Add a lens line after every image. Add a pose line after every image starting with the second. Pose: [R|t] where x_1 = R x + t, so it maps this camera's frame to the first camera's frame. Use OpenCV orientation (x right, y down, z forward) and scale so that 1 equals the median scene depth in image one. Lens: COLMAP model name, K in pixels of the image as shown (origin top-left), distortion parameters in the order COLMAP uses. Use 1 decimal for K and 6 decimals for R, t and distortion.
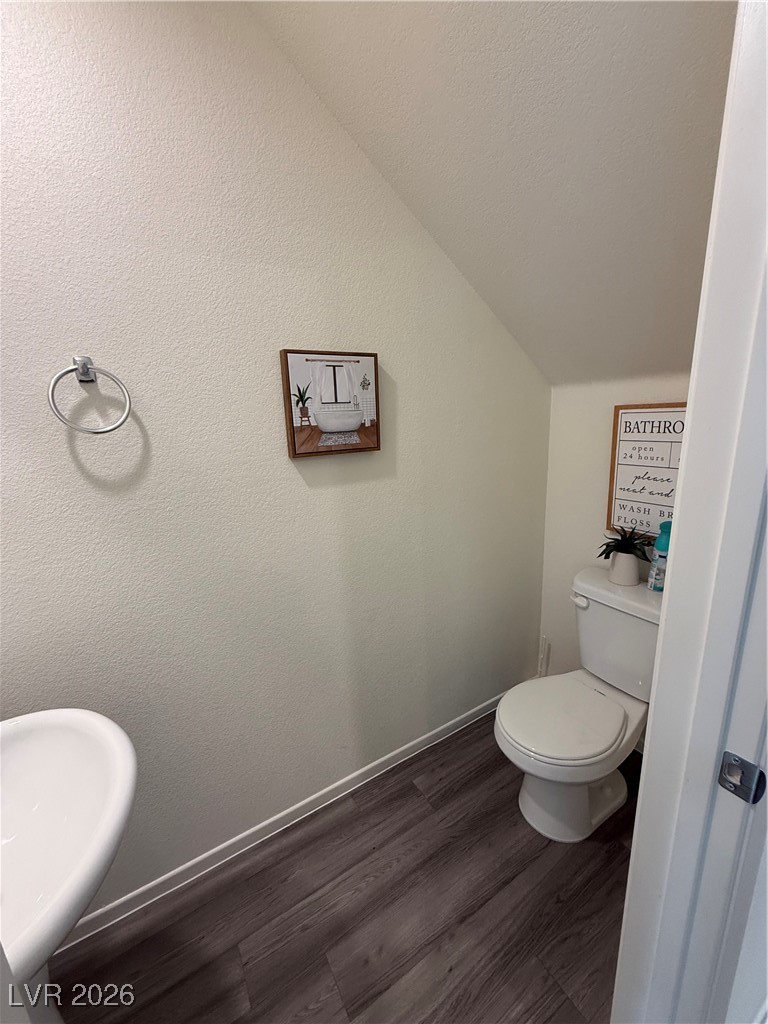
lens RADIAL K [[410.8, 0, 385.9], [0, 410.8, 512.1], [0, 0, 1]] dist [-0.002474, 0.000731]
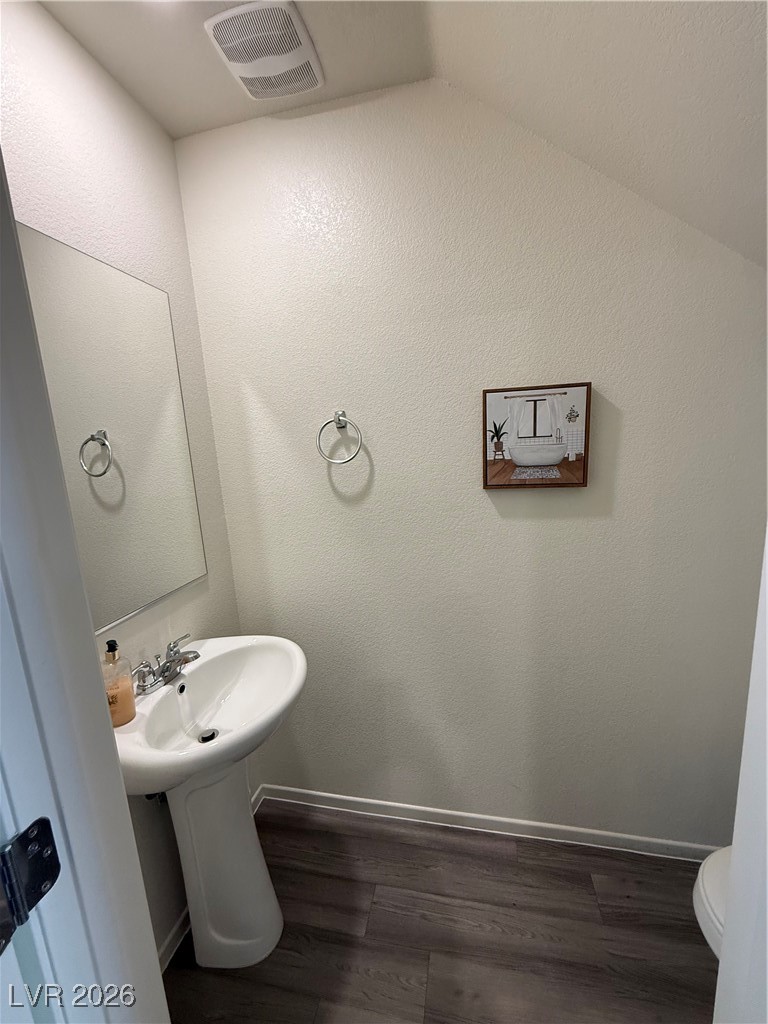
lens RADIAL K [[410.8, 0, 386.5], [0, 410.8, 512.4], [0, 0, 1]] dist [-0.002474, 0.000731]
pose [[0.725217, 0.123949, -0.677271, 0.309901], [-0.140485, 0.989607, 0.030680, -0.066048], [0.674035, 0.072897, 0.735093, 0.046292]]
